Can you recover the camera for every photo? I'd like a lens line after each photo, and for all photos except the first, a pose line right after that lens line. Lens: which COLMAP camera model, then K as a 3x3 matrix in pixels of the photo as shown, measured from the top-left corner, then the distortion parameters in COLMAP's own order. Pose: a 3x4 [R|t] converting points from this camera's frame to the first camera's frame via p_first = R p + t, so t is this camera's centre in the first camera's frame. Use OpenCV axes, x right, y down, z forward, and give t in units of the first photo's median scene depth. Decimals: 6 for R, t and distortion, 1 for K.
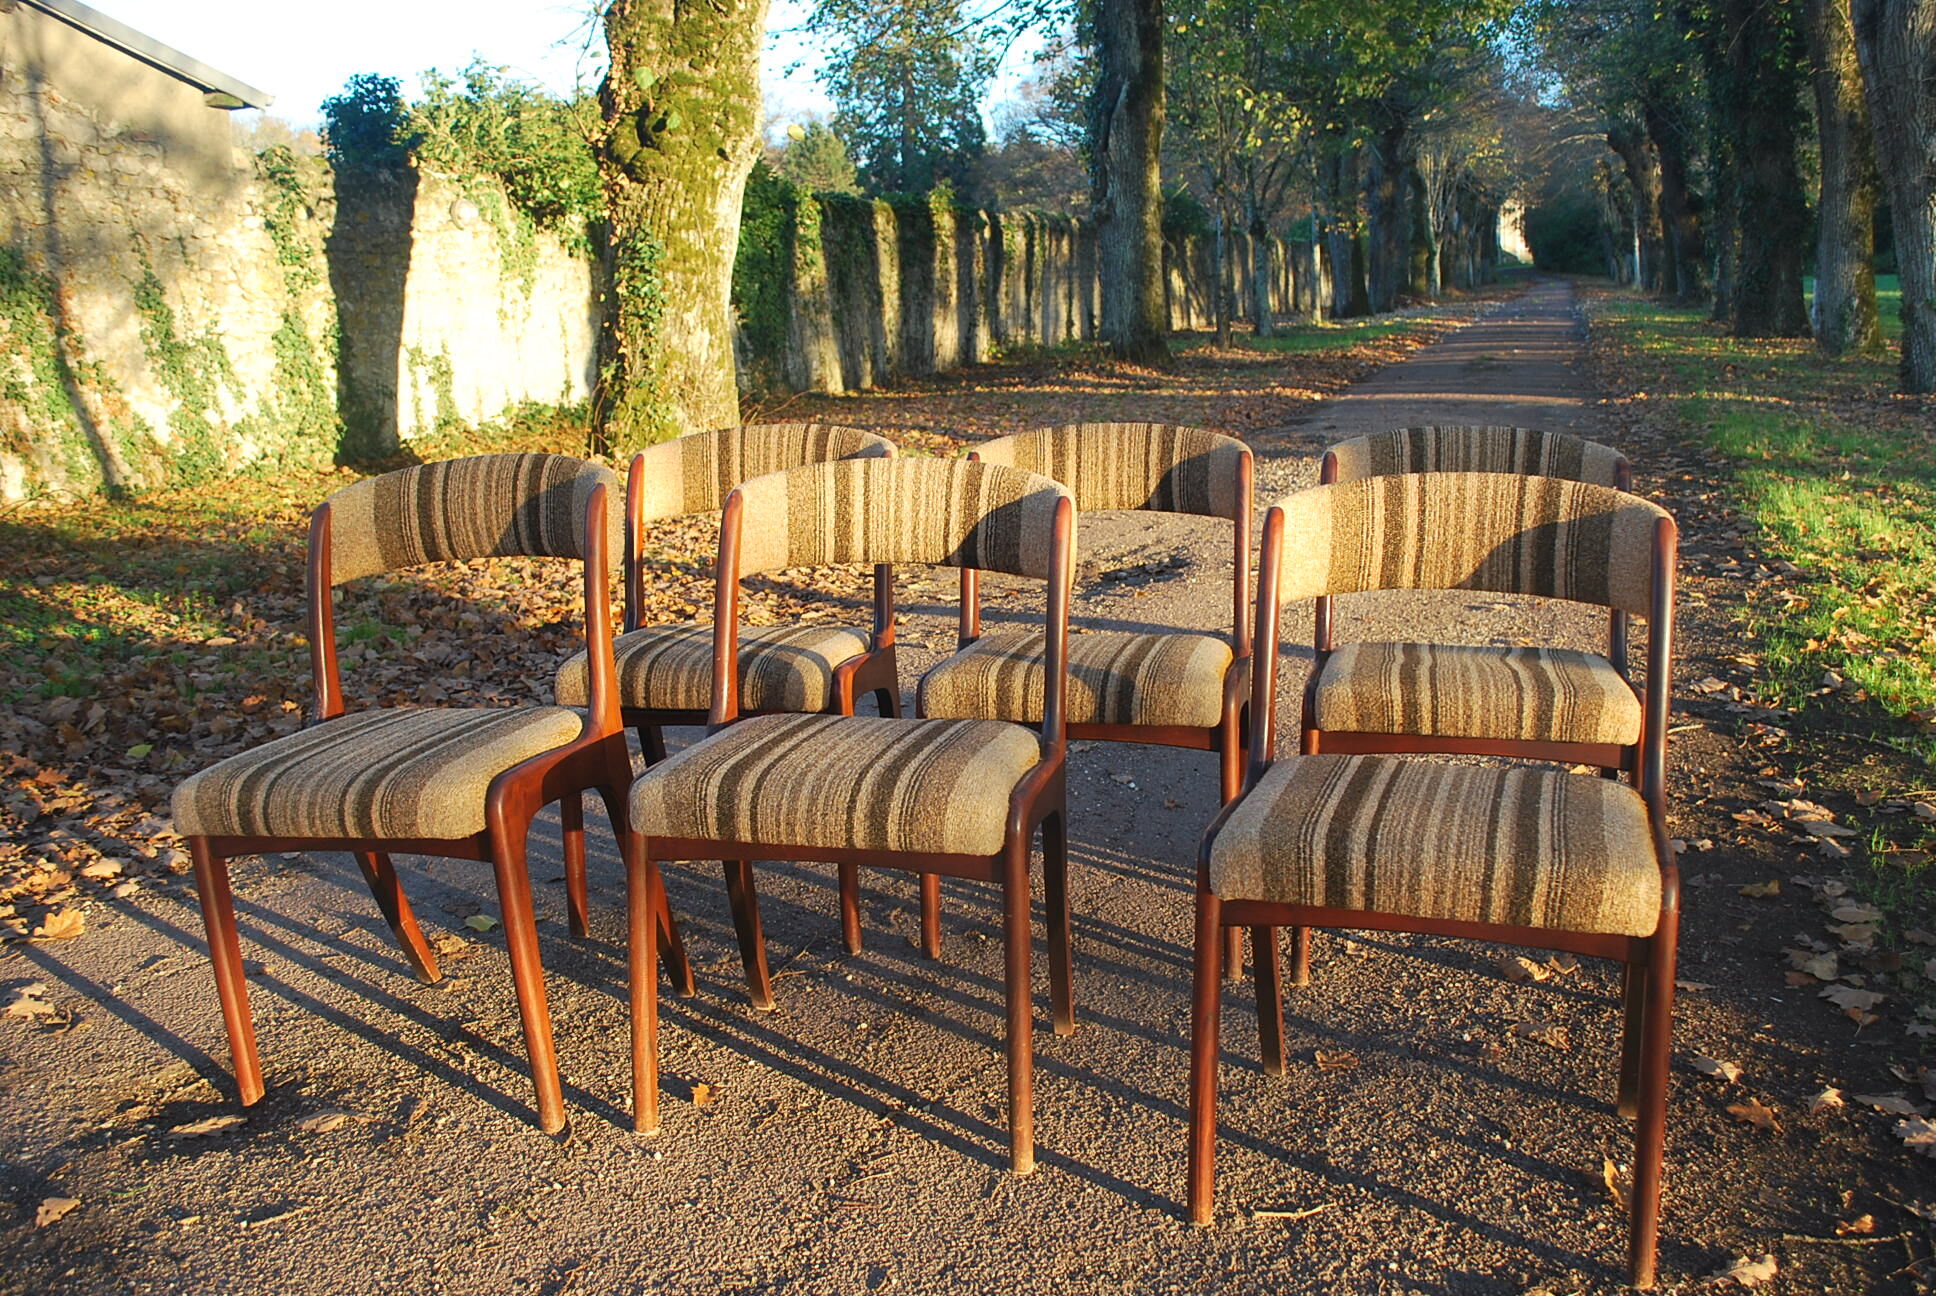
lens RADIAL K [[1838.9, 0, 860.8], [0, 1838.9, 706.9], [0, 0, 1]] dist [-0.077013, 0.010482]
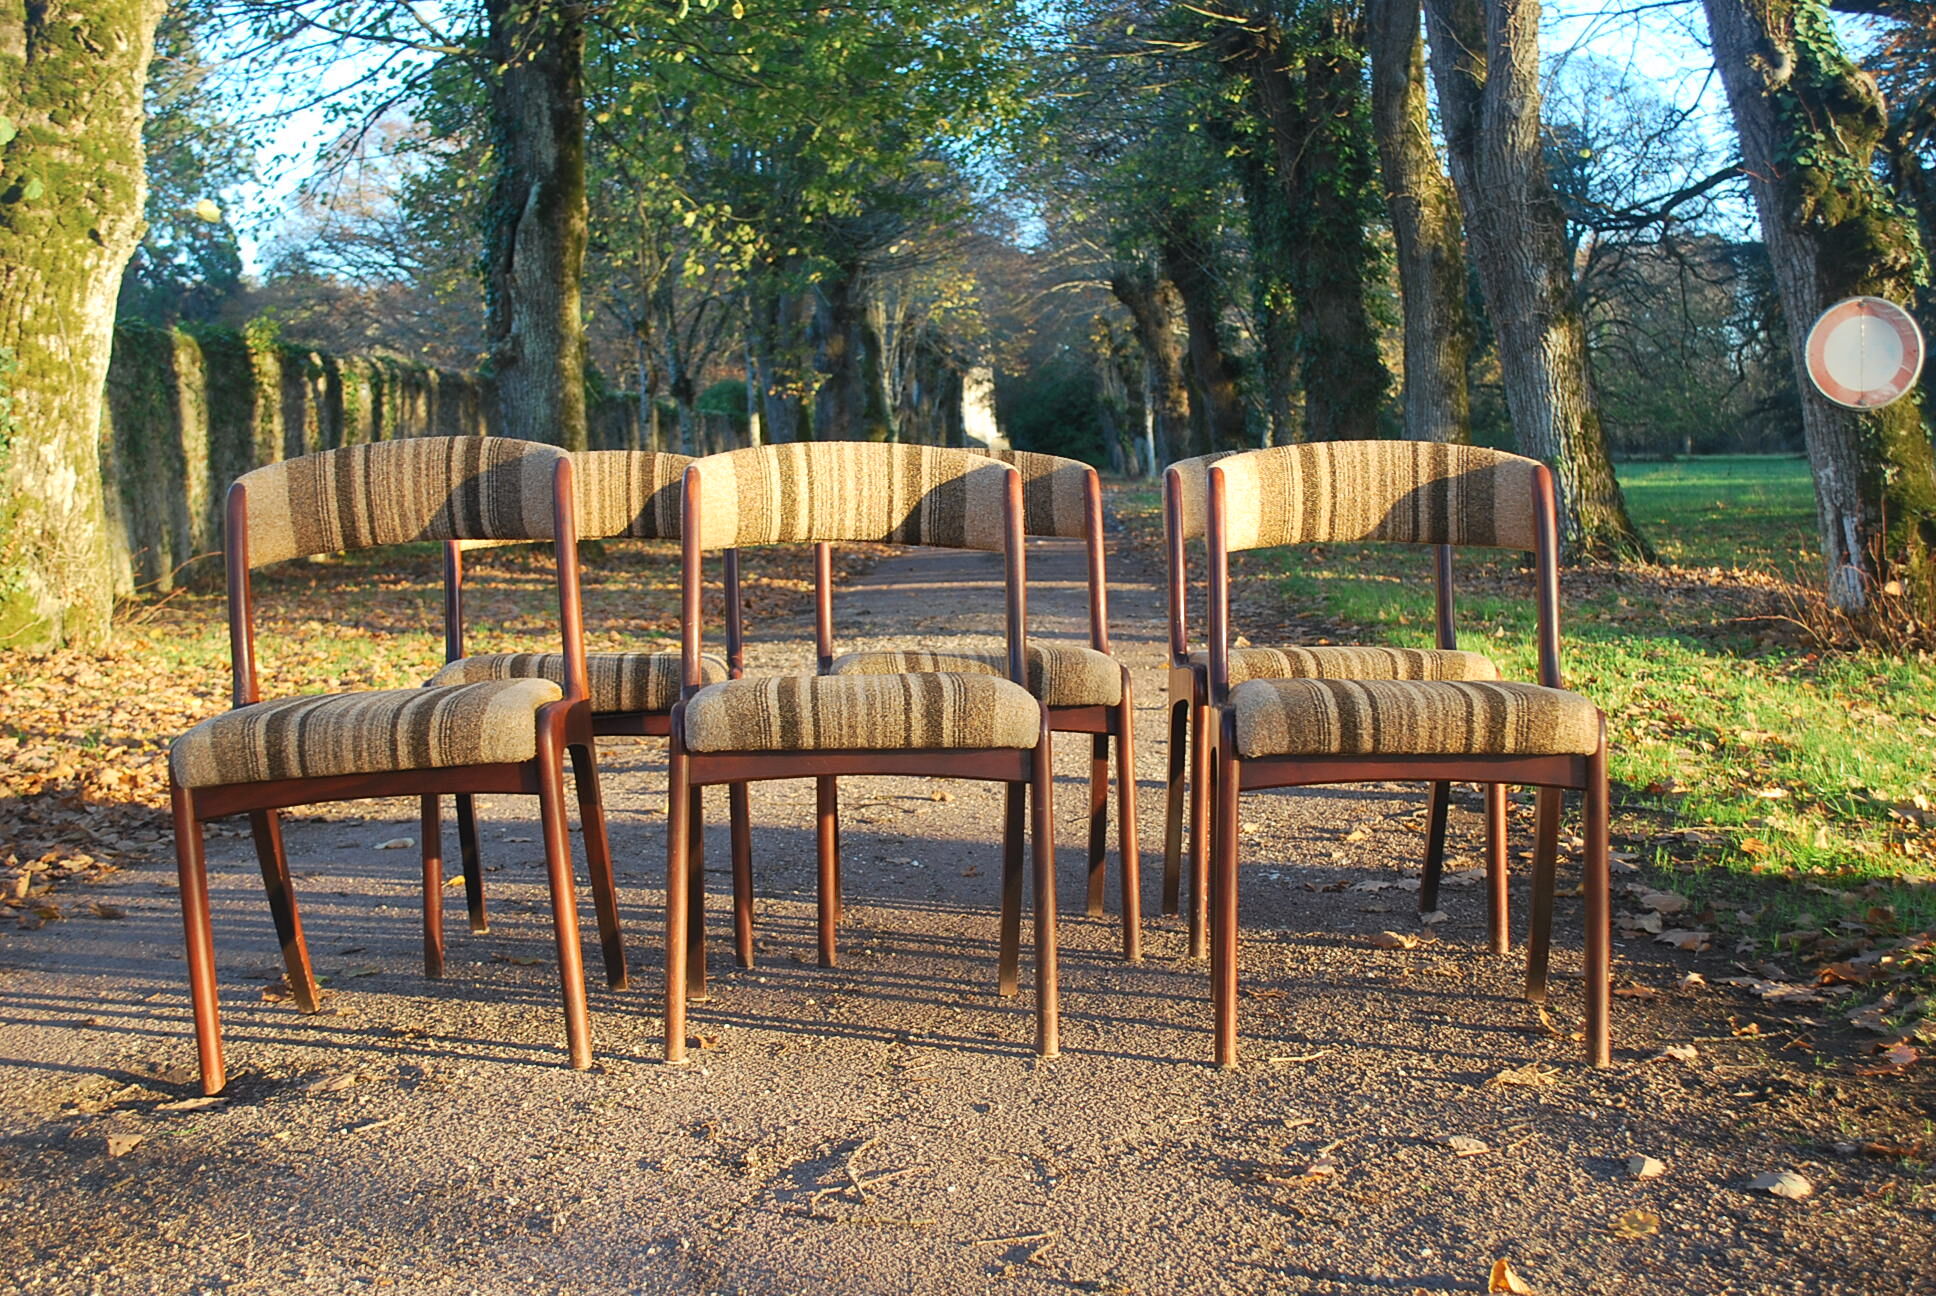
lens RADIAL K [[2505.0, 0, 968.0], [0, 2505.0, 648.0], [0, 0, 1]] dist [-0.033281, 0.002100]
pose [[0.953376, -0.006086, 0.301723, -0.333084], [0.050232, 0.989049, -0.138774, 0.179488], [-0.297574, 0.147460, 0.943242, -0.347371]]
